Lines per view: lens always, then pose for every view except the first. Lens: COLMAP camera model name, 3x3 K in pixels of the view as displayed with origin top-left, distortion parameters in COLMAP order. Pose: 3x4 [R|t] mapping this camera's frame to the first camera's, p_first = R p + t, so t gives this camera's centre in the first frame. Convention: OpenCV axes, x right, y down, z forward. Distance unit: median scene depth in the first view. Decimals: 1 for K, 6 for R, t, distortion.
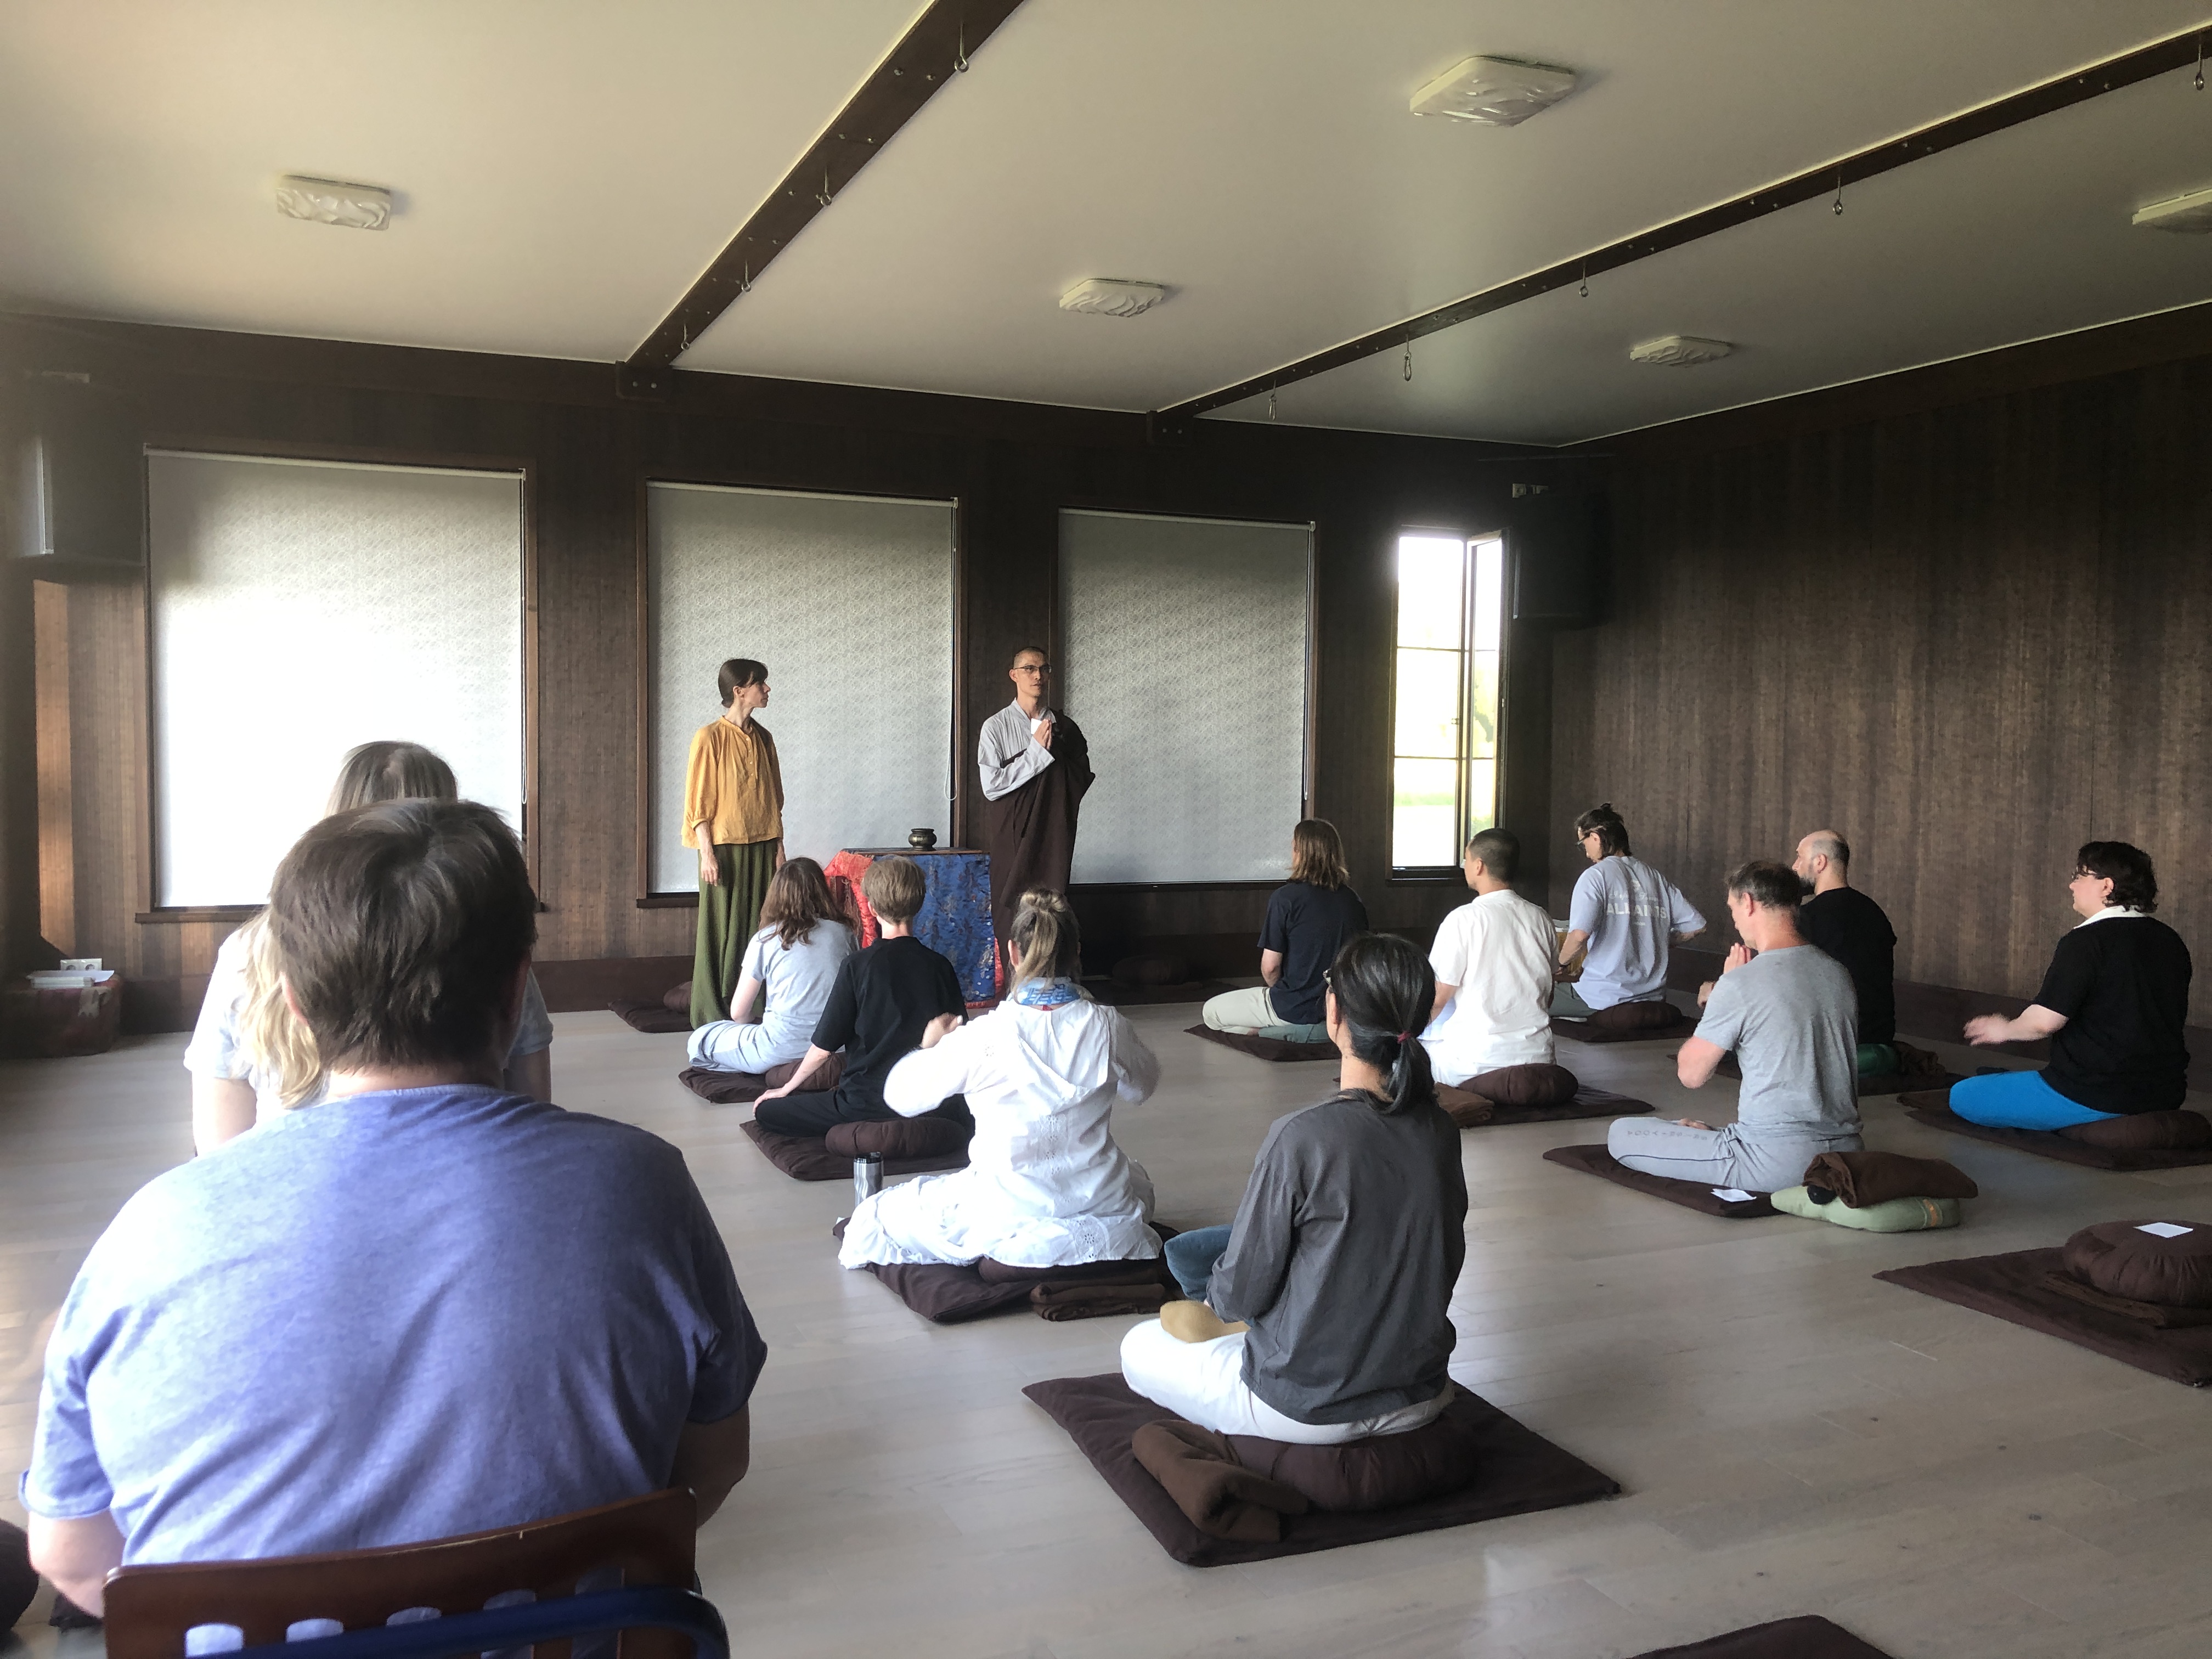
lens RADIAL K [[1790.4, 0, 1117.7], [0, 1790.4, 852.1], [0, 0, 1]] dist [0.026003, -0.025360]
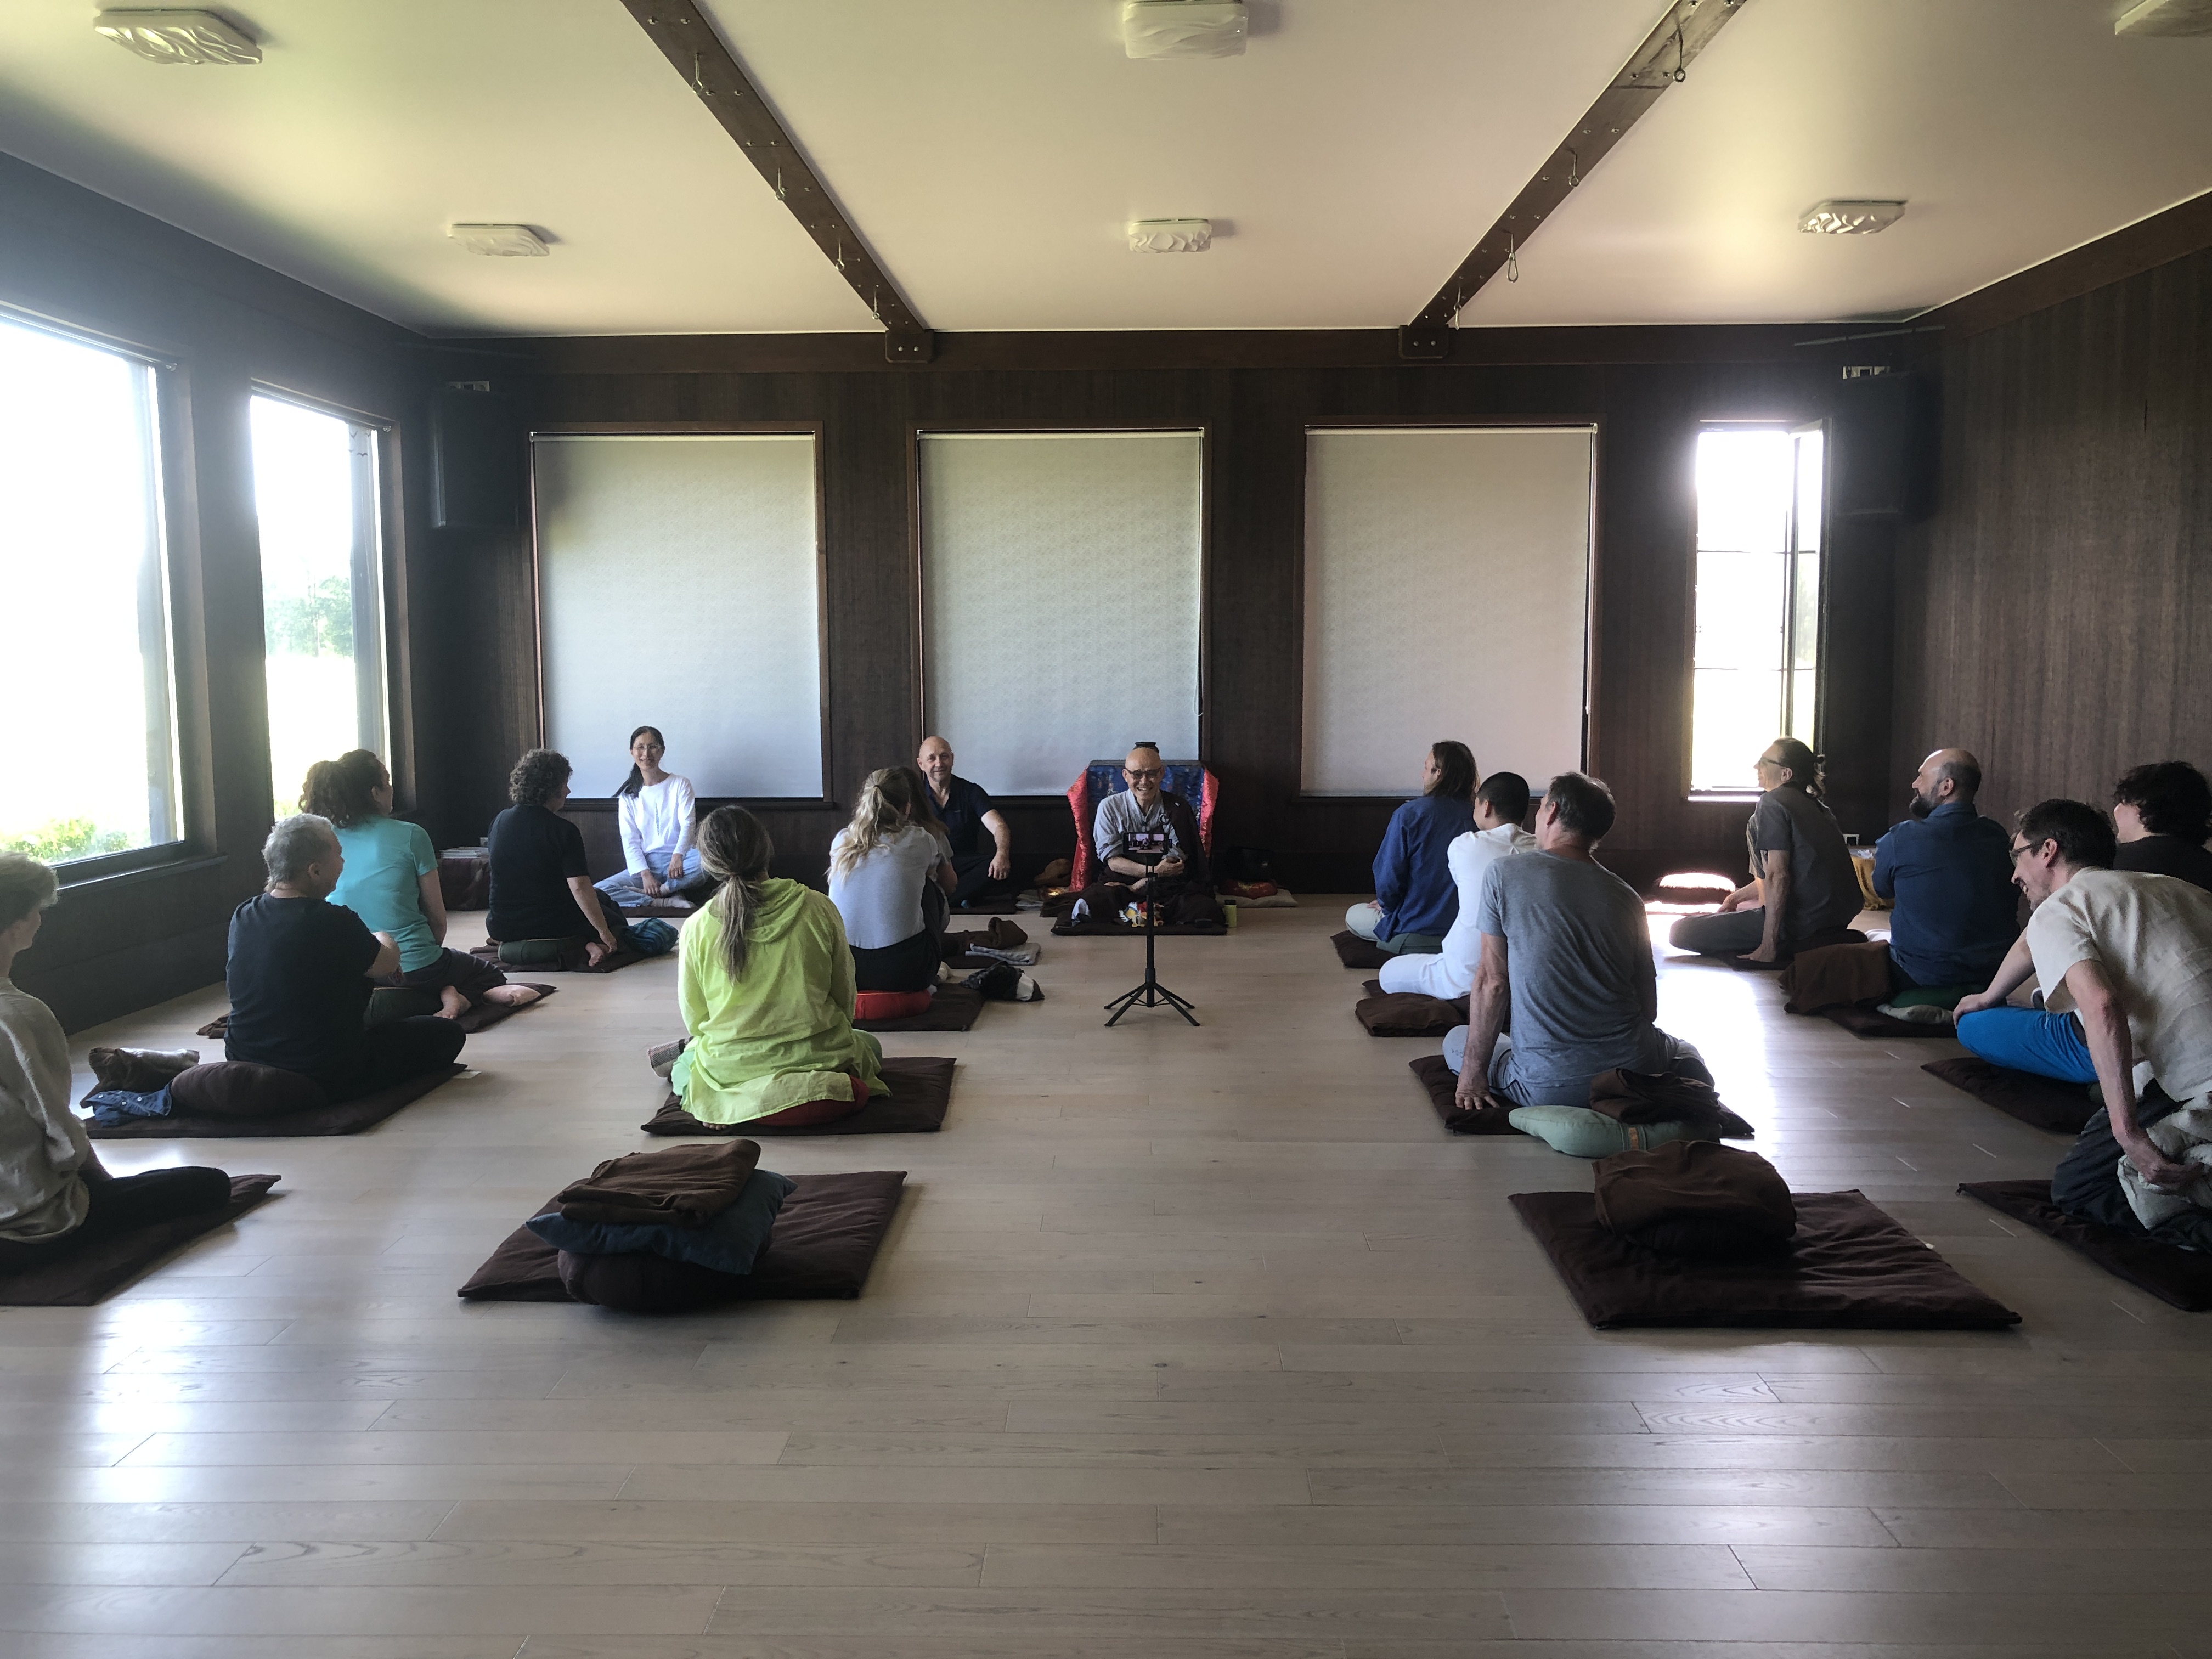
lens RADIAL K [[1790.4, 0, 1096.1], [0, 1790.4, 863.2], [0, 0, 1]] dist [0.026003, -0.025360]
pose [[0.907681, 0.033763, -0.418300, 0.336287], [-0.012391, 0.998480, 0.053705, 0.002828], [0.419477, -0.043564, 0.906720, 0.003487]]
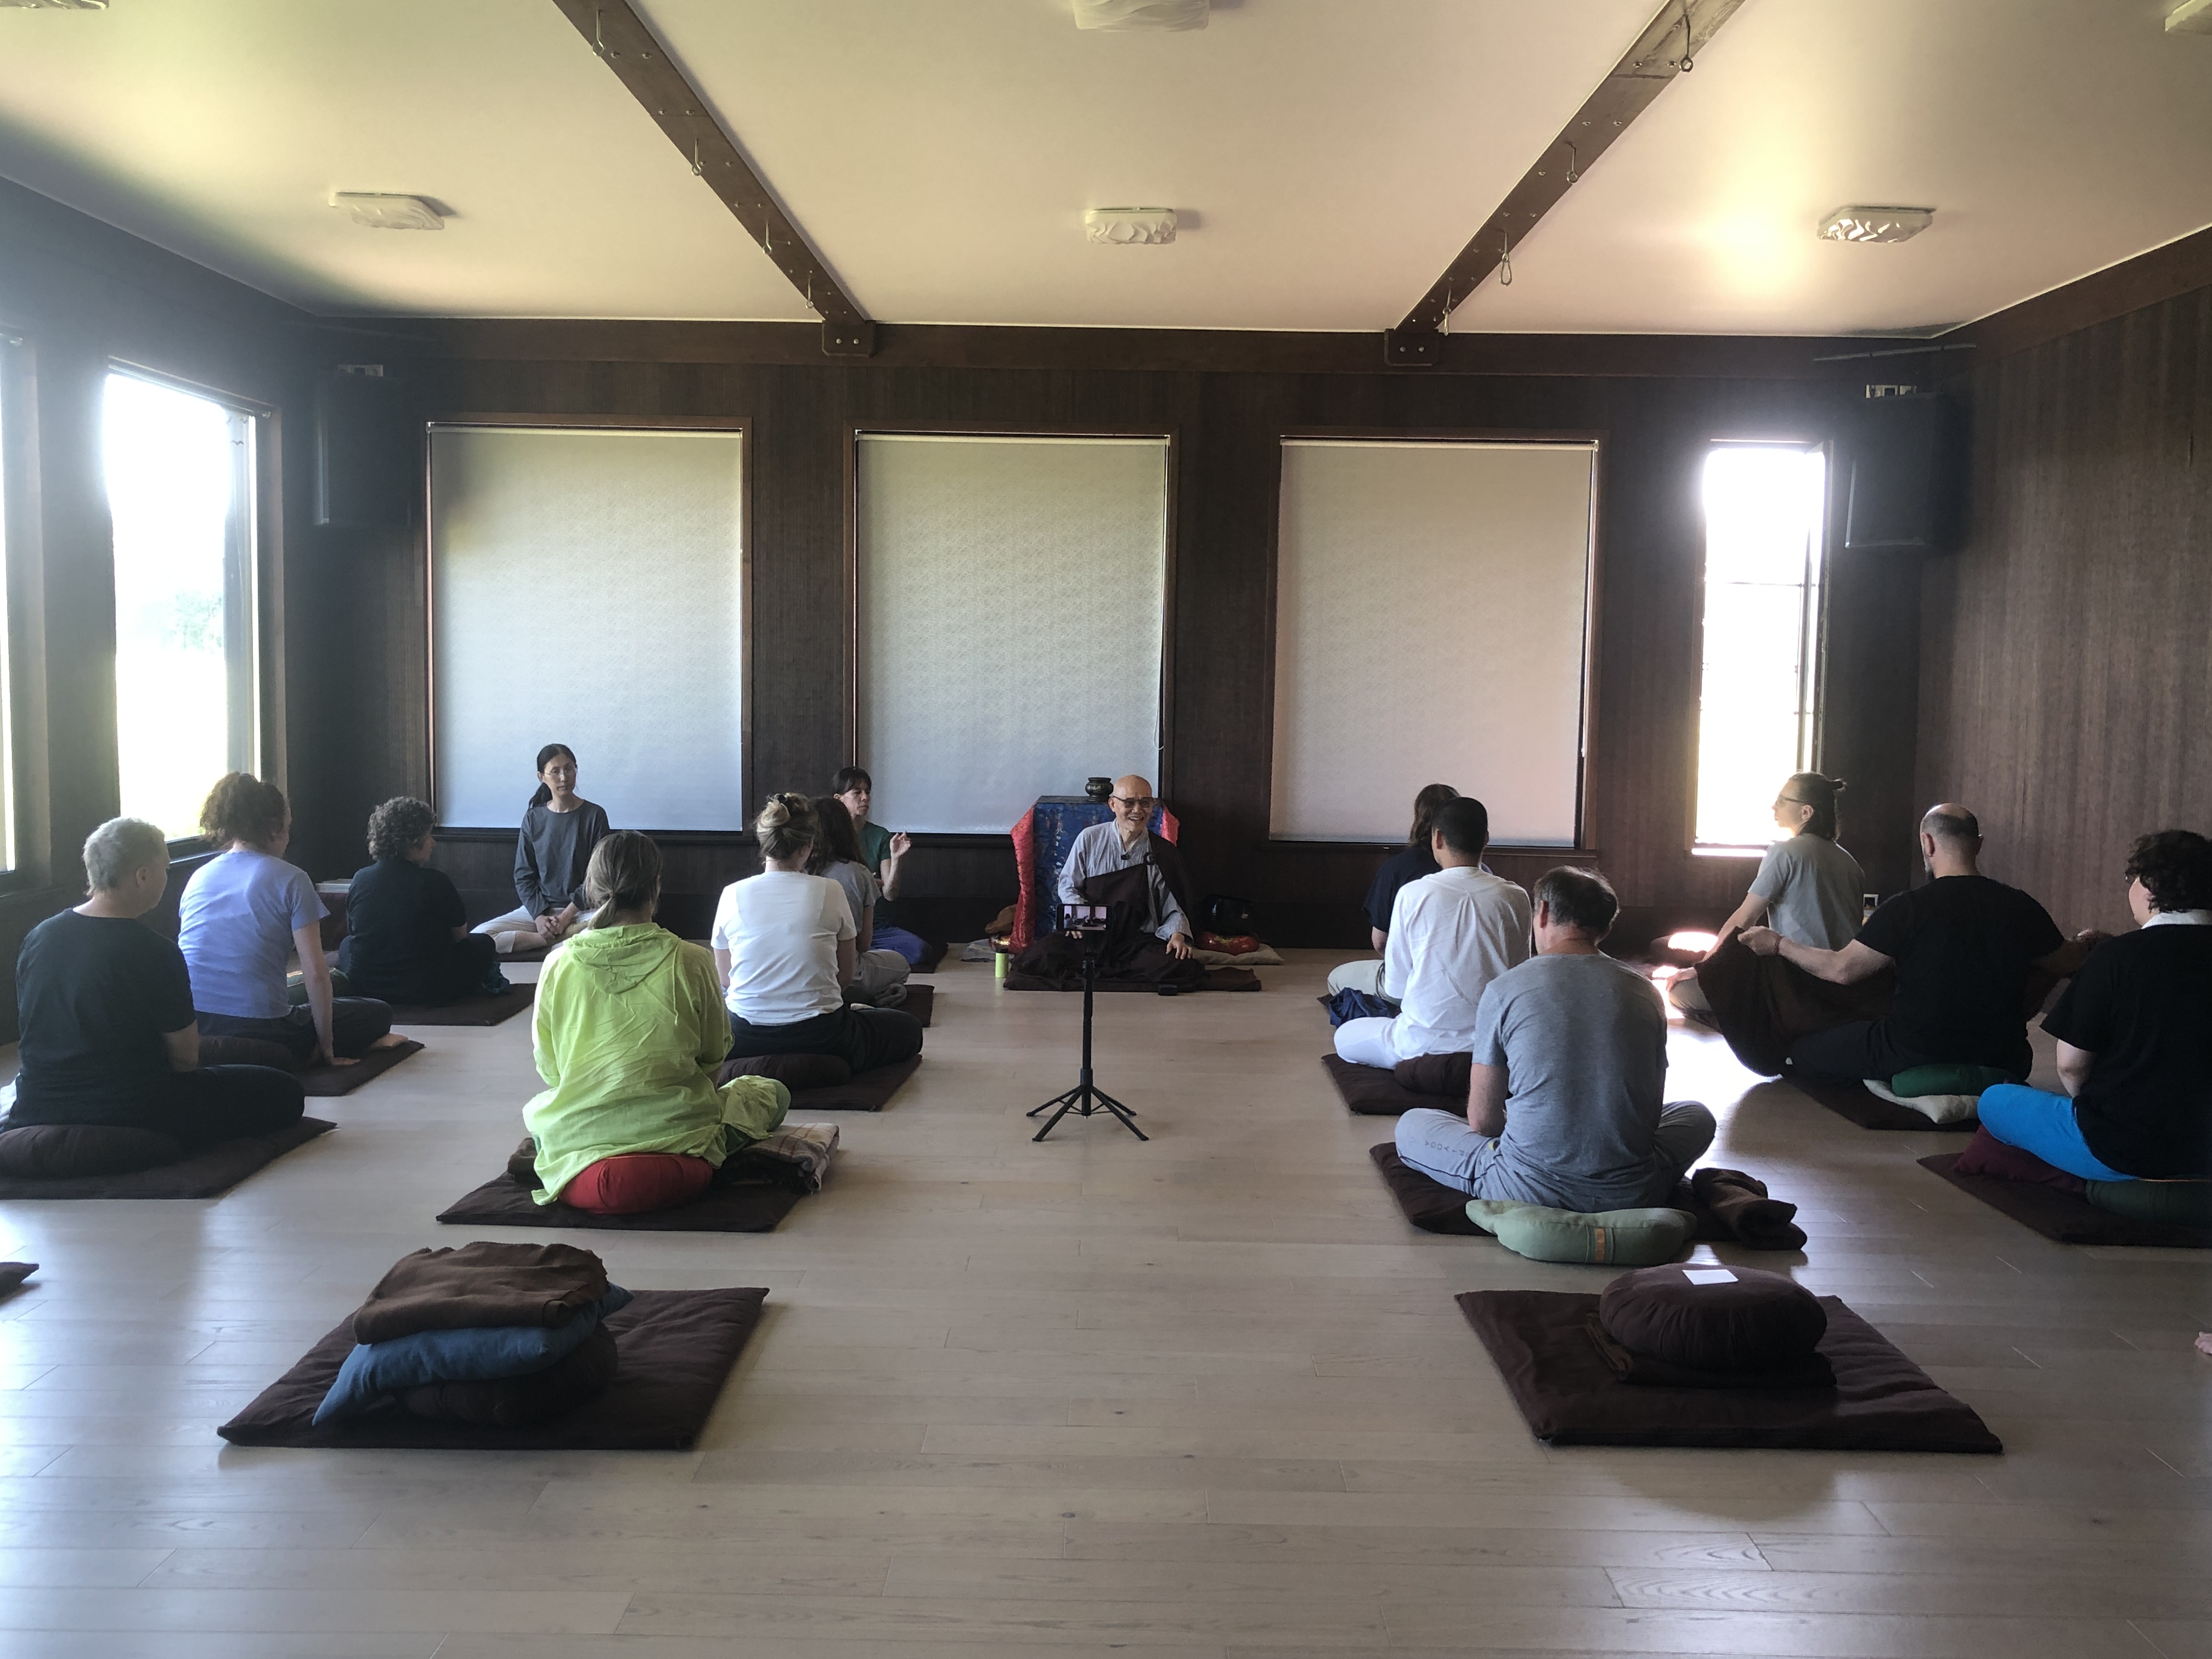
lens RADIAL K [[1942.2, 0, 1094.0], [0, 1942.2, 863.9], [0, 0, 1]] dist [0.029790, -0.033826]
pose [[0.914257, 0.044114, -0.402725, 0.337255], [-0.032481, 0.998835, 0.035674, -0.003678], [0.403830, -0.019535, 0.914625, 0.023867]]
